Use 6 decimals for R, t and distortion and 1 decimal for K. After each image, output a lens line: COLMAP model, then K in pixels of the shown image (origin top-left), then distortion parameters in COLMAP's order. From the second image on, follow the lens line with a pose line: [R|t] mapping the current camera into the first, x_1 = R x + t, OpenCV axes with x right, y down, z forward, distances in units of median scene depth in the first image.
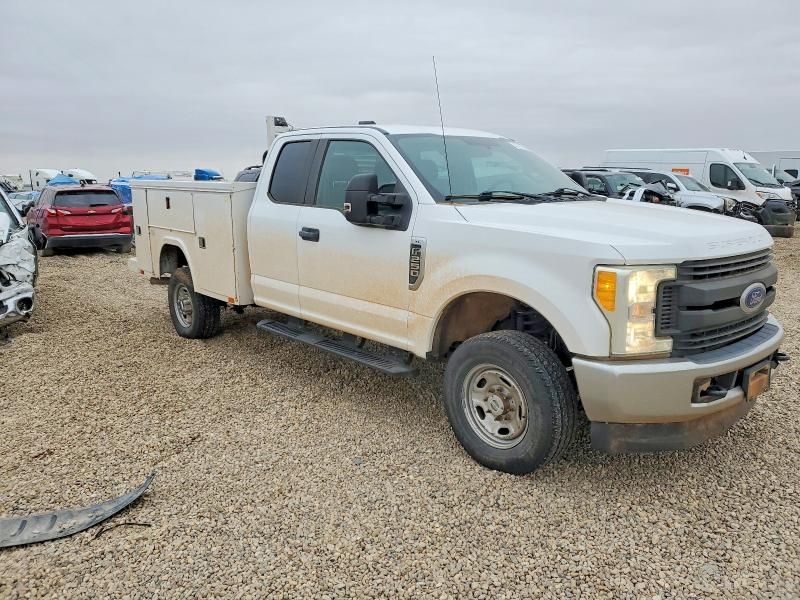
lens RADIAL K [[612.5, 0, 391.1], [0, 612.5, 299.4], [0, 0, 1]] dist [0.003903, 0.001018]
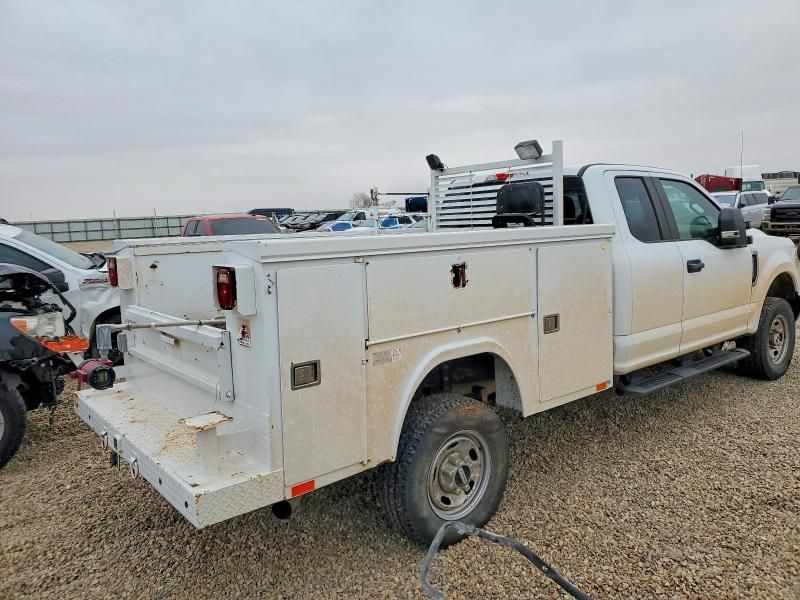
lens RADIAL K [[612.5, 0, 391.1], [0, 612.5, 299.4], [0, 0, 1]] dist [0.003903, 0.001018]
pose [[0.062099, -0.117730, 0.991102, -0.935457], [0.245275, 0.964366, 0.099186, -0.218717], [-0.967463, 0.236933, 0.088763, 1.102600]]
